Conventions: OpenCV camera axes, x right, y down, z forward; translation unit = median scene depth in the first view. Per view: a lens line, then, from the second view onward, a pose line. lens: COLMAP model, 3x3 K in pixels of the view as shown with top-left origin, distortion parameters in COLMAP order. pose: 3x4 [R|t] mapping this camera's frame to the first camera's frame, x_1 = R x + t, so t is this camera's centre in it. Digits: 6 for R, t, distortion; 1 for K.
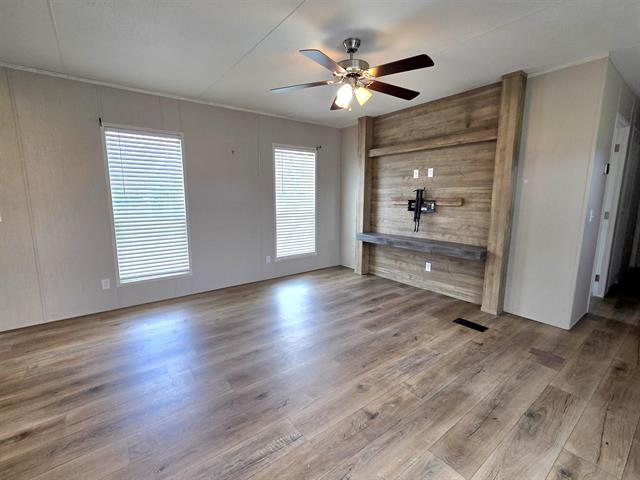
lens RADIAL K [[292.3, 0, 320.0], [0, 292.3, 240.0], [0, 0, 1]] dist [0.001715, 0.000362]
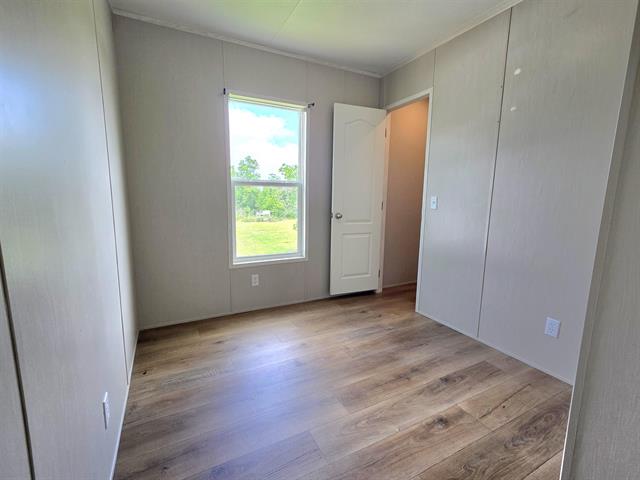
lens RADIAL K [[292.3, 0, 320.0], [0, 292.3, 240.0], [0, 0, 1]] dist [0.001715, 0.000362]
pose [[0.984635, 0.038348, -0.170364, 0.398869], [-0.039739, 0.999199, -0.004761, 0.107644], [0.170045, 0.011458, 0.985370, -0.112684]]
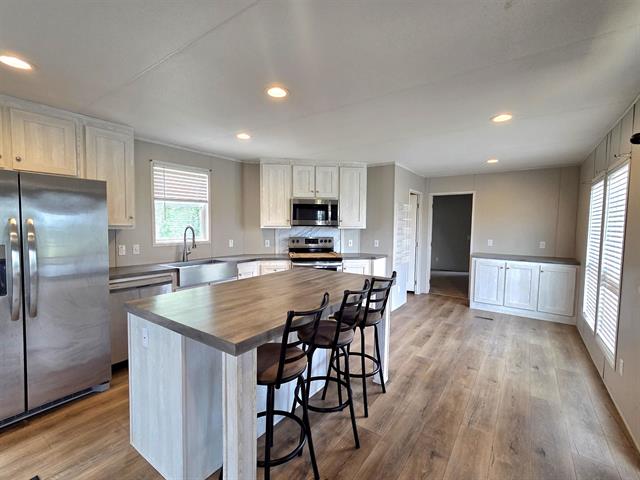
lens RADIAL K [[292.3, 0, 320.0], [0, 292.3, 240.0], [0, 0, 1]] dist [0.001715, 0.000362]
pose [[-0.954582, 0.009208, -0.297807, 1.393380], [-0.058126, 0.974562, 0.216448, -0.408962], [0.292224, 0.223928, -0.929764, 1.994924]]
